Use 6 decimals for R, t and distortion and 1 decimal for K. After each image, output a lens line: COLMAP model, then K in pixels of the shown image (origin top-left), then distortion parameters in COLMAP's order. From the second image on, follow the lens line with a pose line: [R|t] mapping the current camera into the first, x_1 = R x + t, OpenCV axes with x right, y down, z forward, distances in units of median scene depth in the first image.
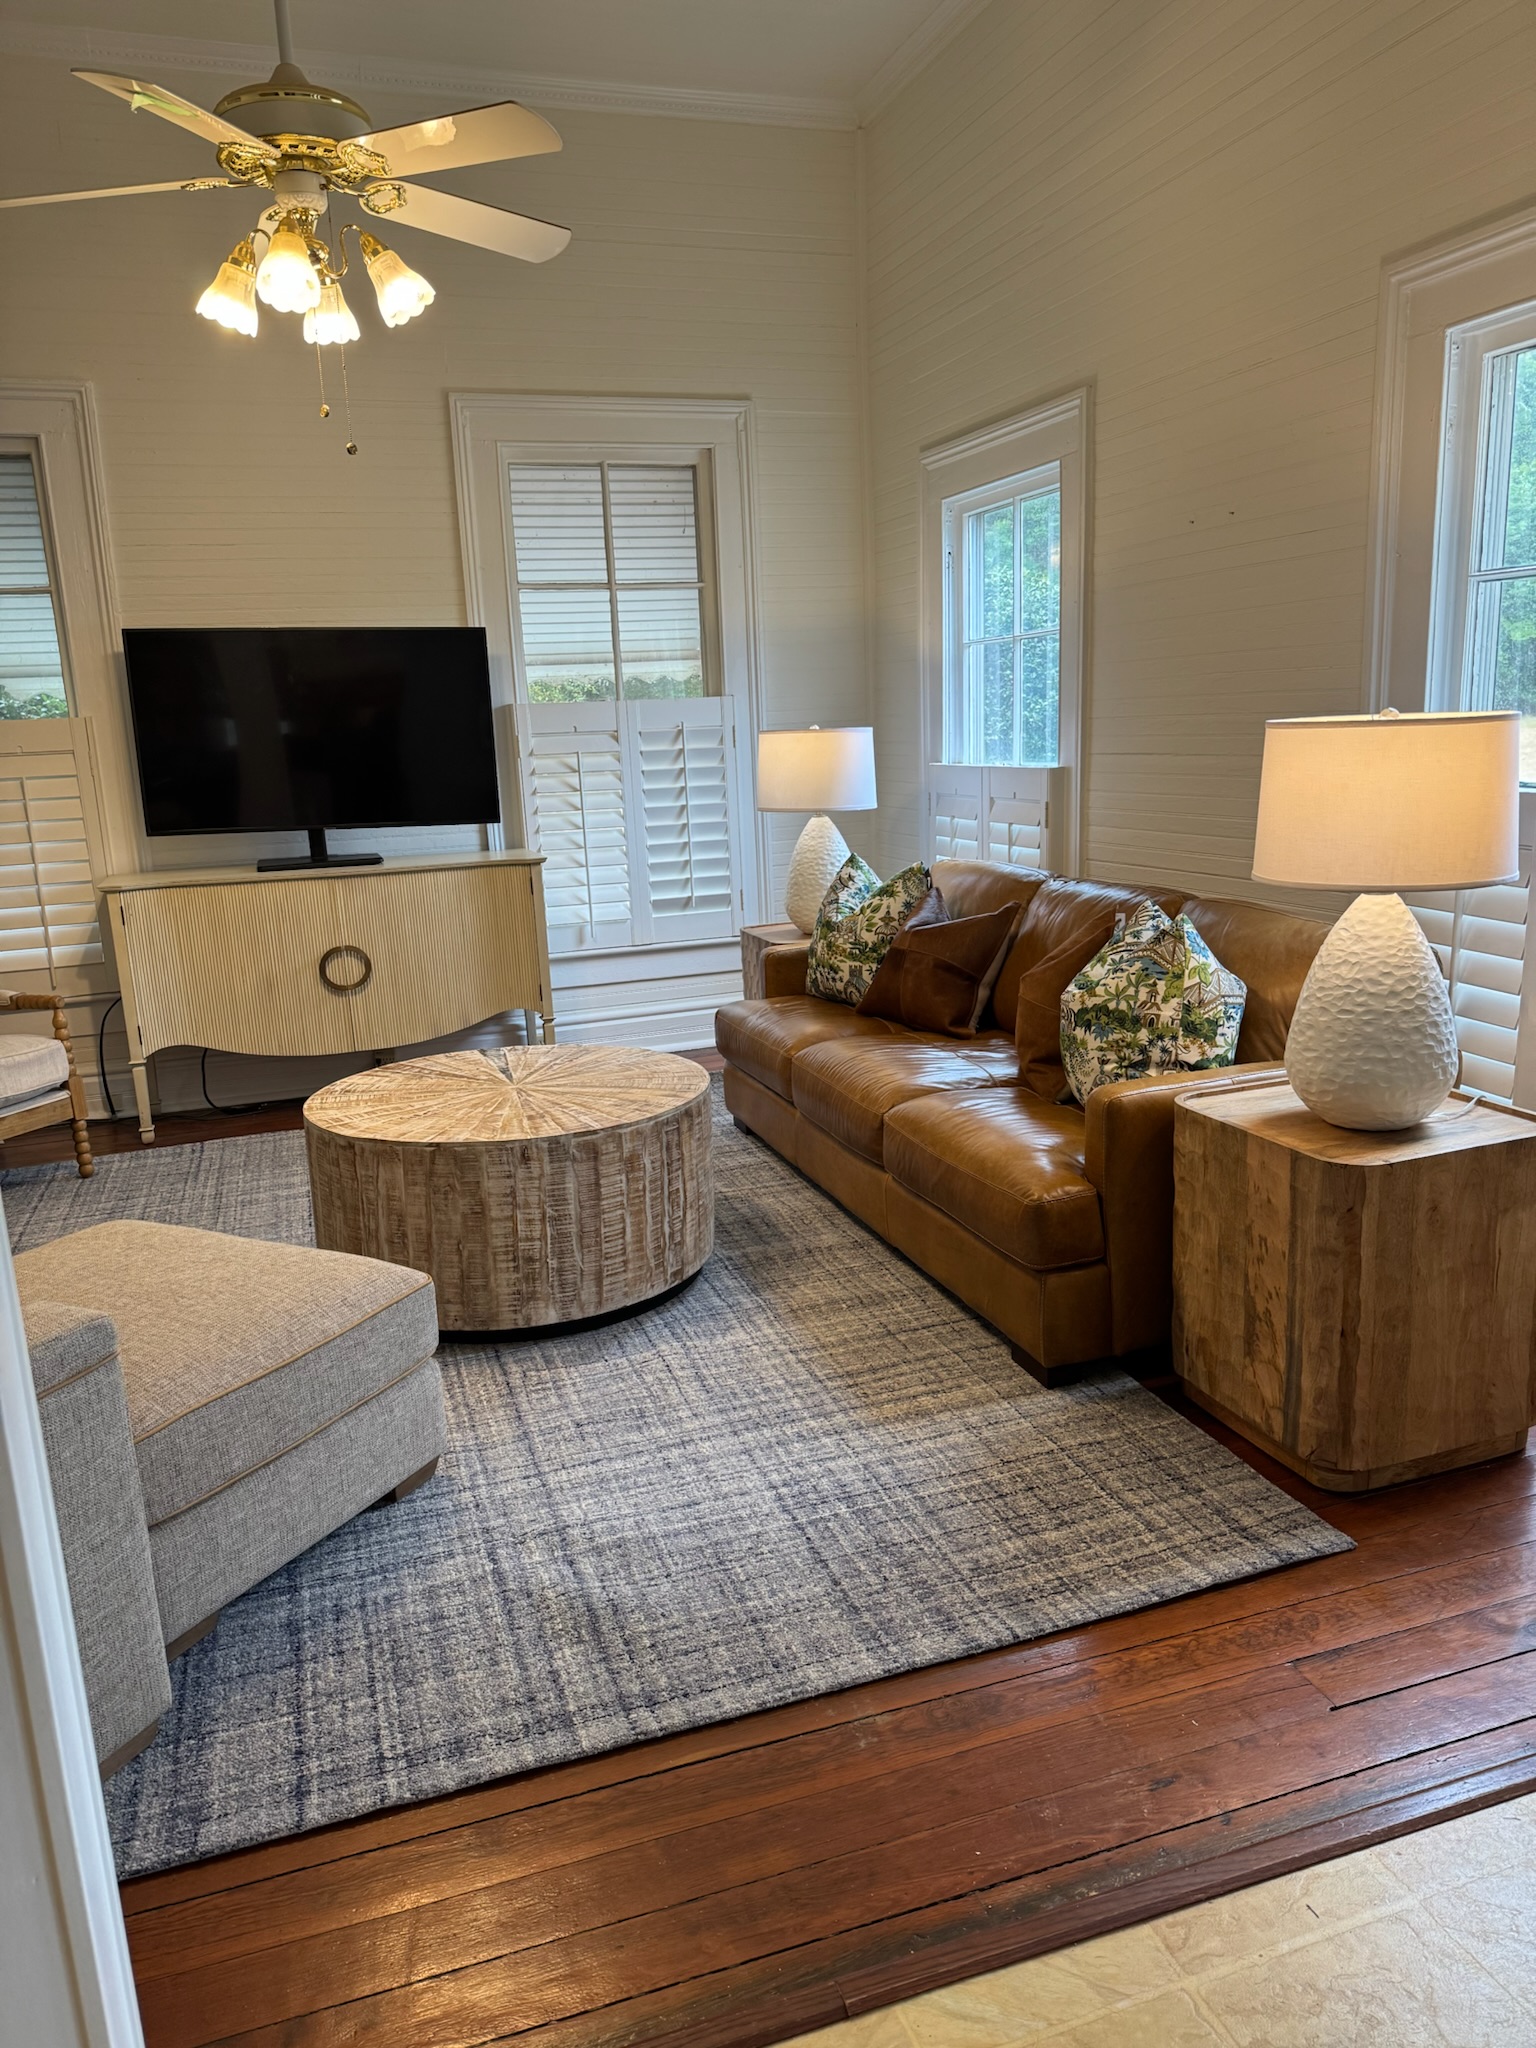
lens RADIAL K [[1503.4, 0, 763.9], [0, 1503.4, 981.6], [0, 0, 1]] dist [0.138065, -0.124330]
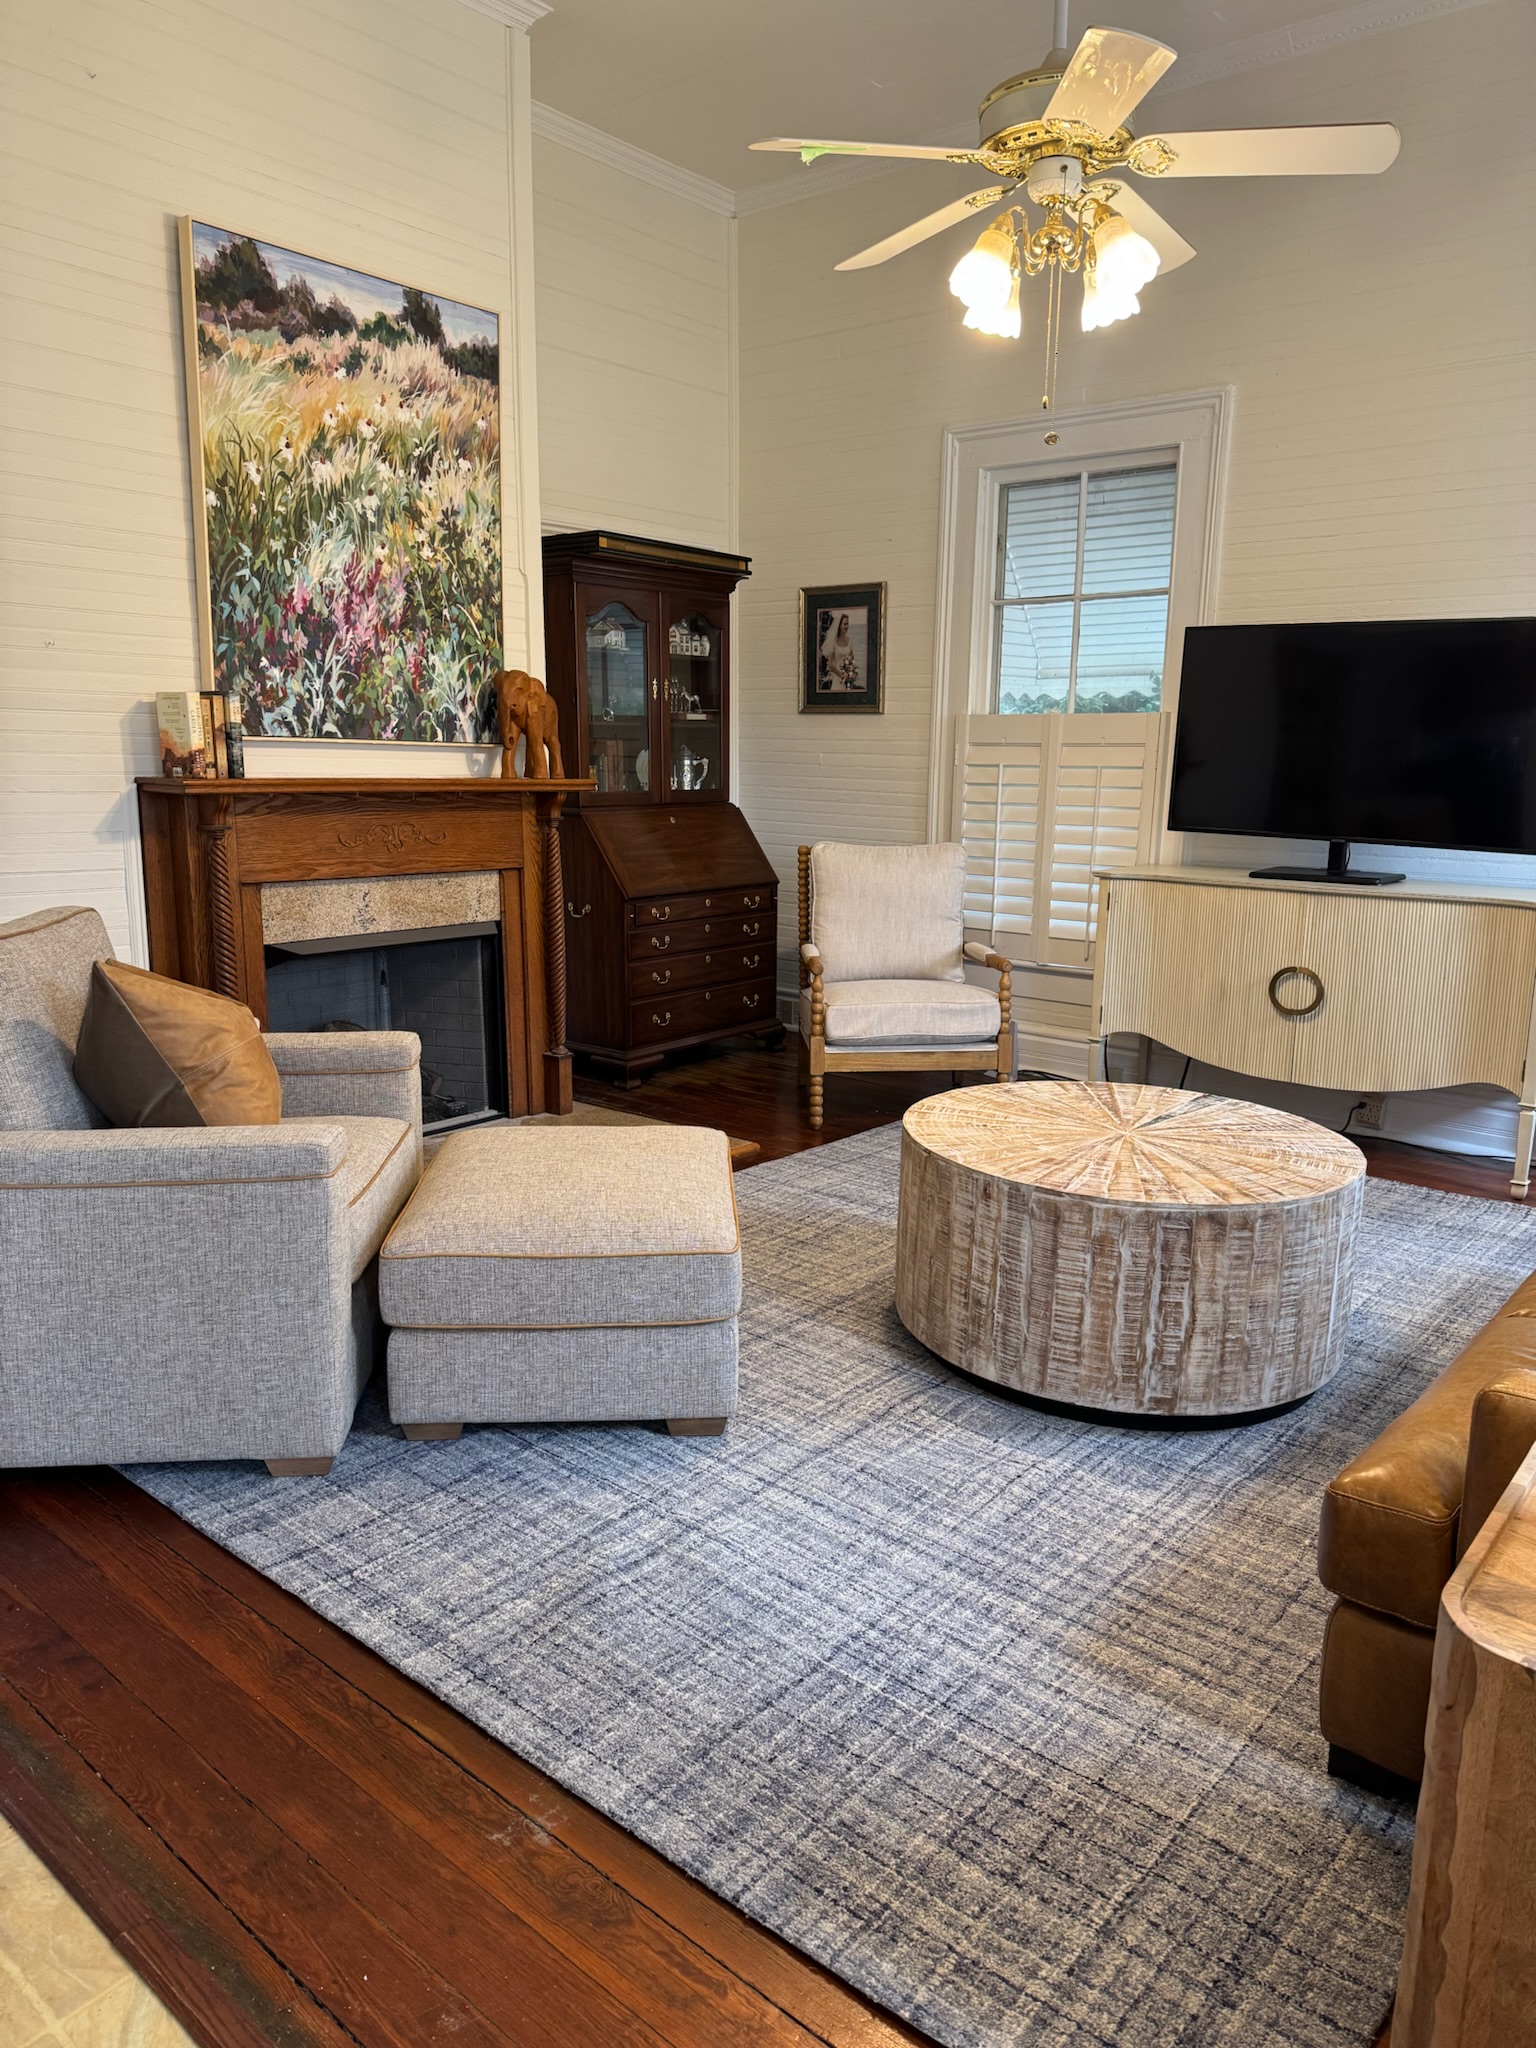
lens RADIAL K [[1503.4, 0, 763.9], [0, 1503.4, 981.6], [0, 0, 1]] dist [0.138065, -0.124330]
pose [[0.494281, 0.191726, -0.847896, 0.523148], [-0.189143, 0.975727, 0.110371, -0.084827], [0.848476, 0.105820, 0.518547, 0.380980]]
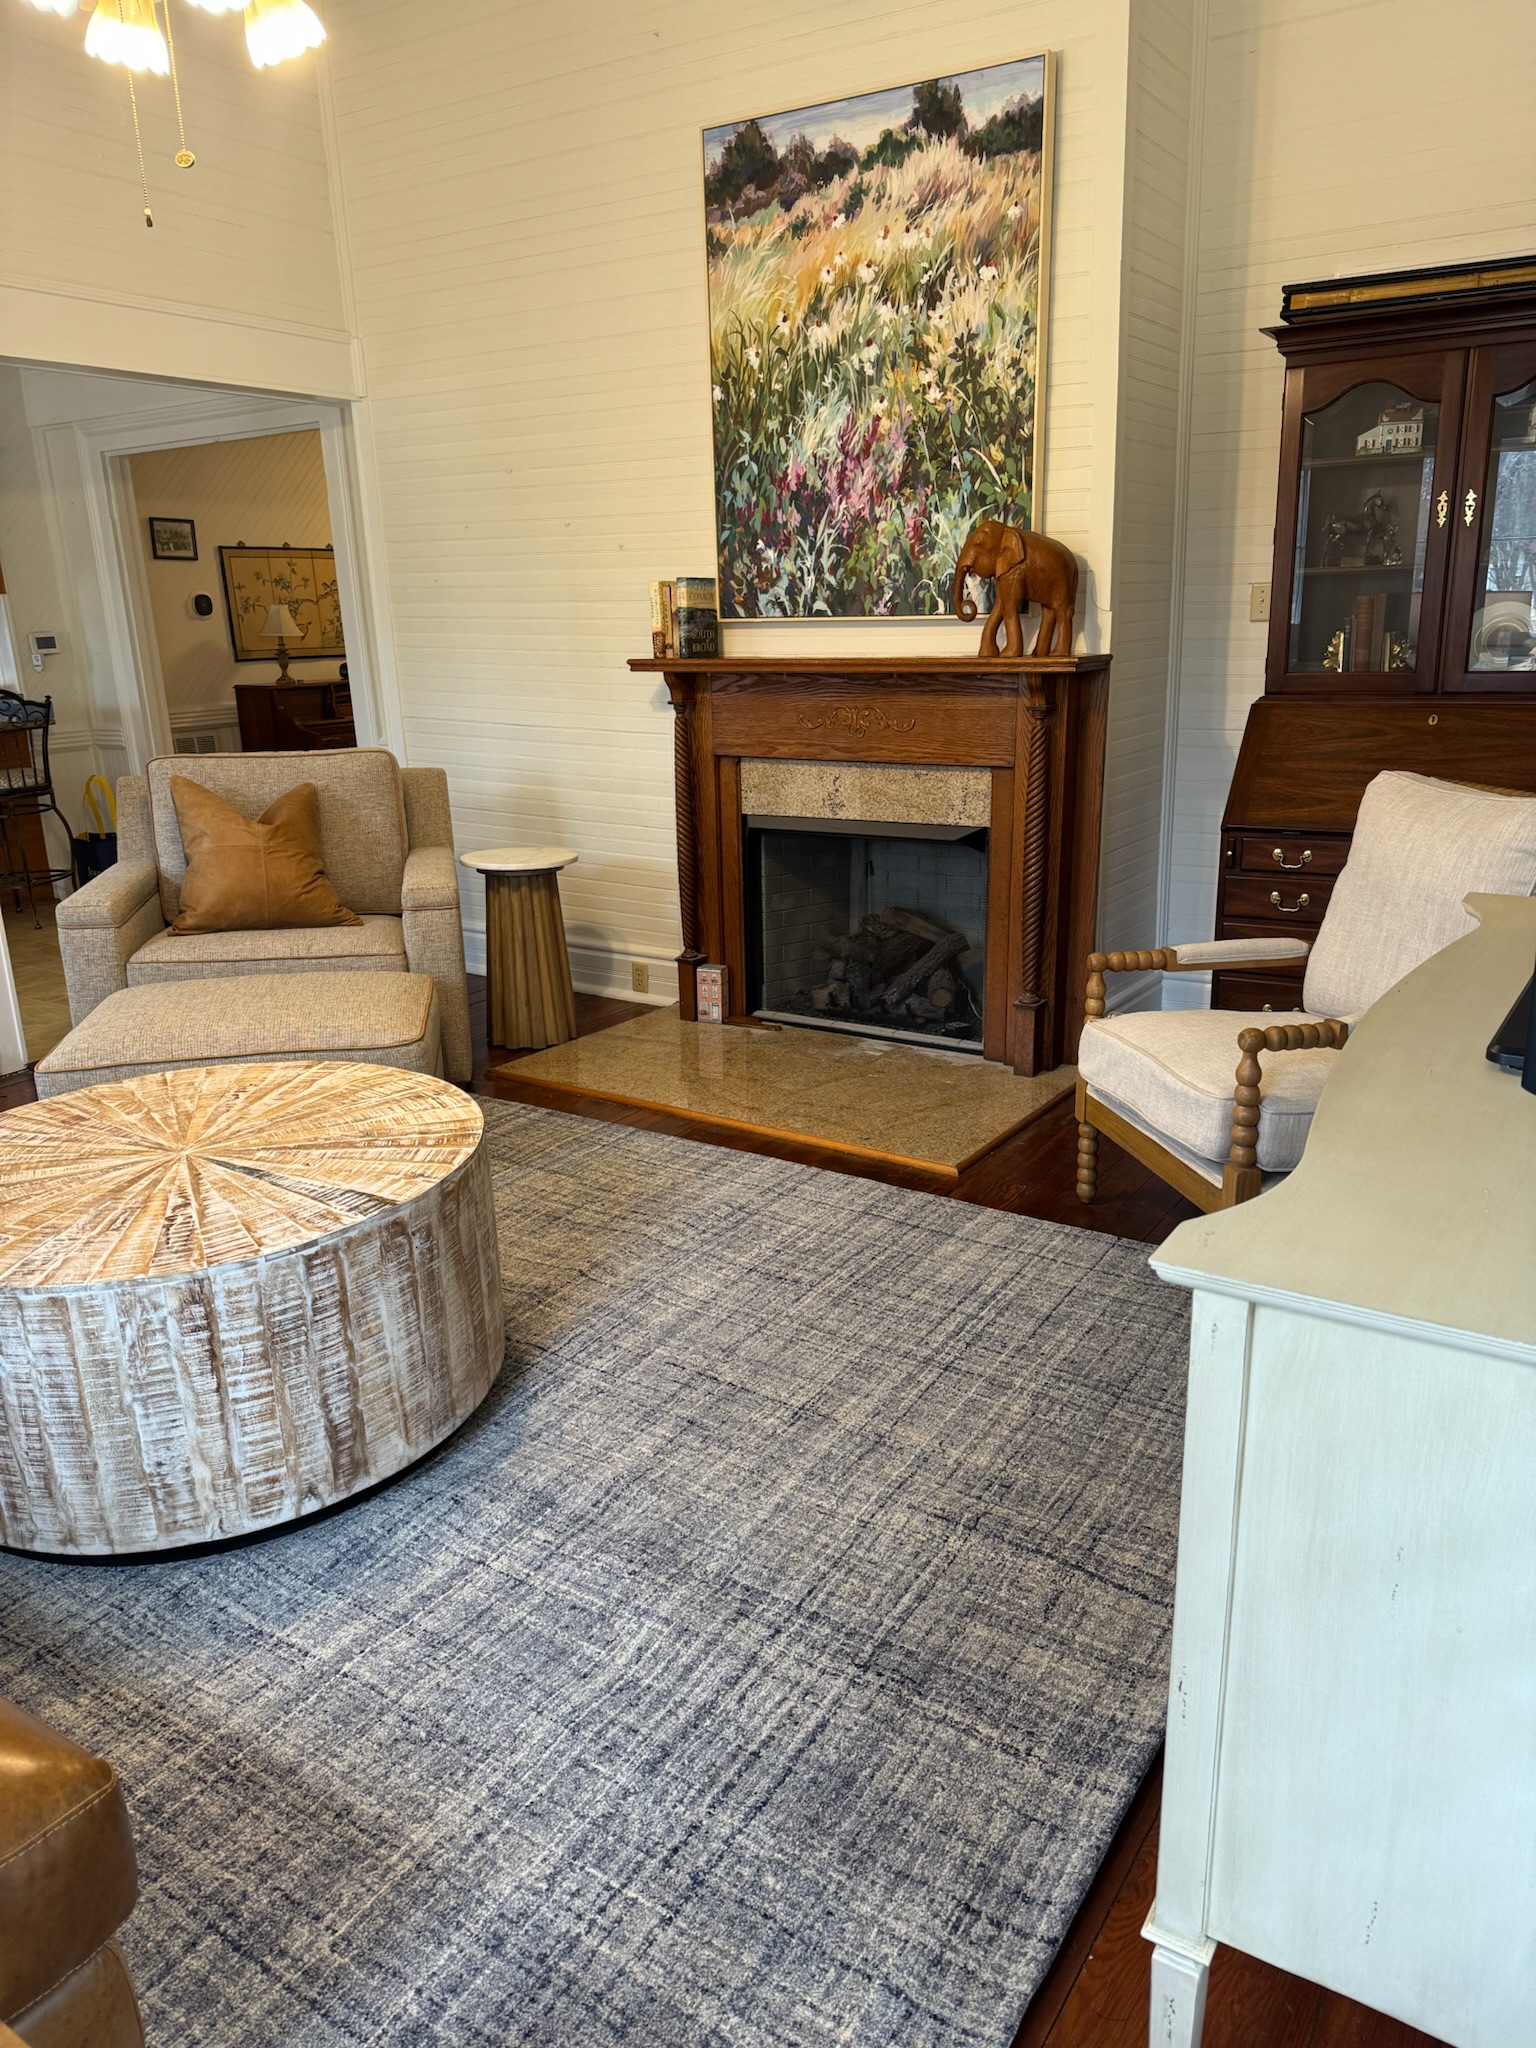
lens RADIAL K [[1449.3, 0, 768.0], [0, 1449.3, 1024.0], [0, 0, 1]] dist [0.023113, -0.023443]
pose [[-0.779539, 0.229811, -0.582672, -0.006047], [-0.051348, 0.903681, 0.425117, -0.294010], [0.624246, 0.361314, -0.692654, 1.747121]]
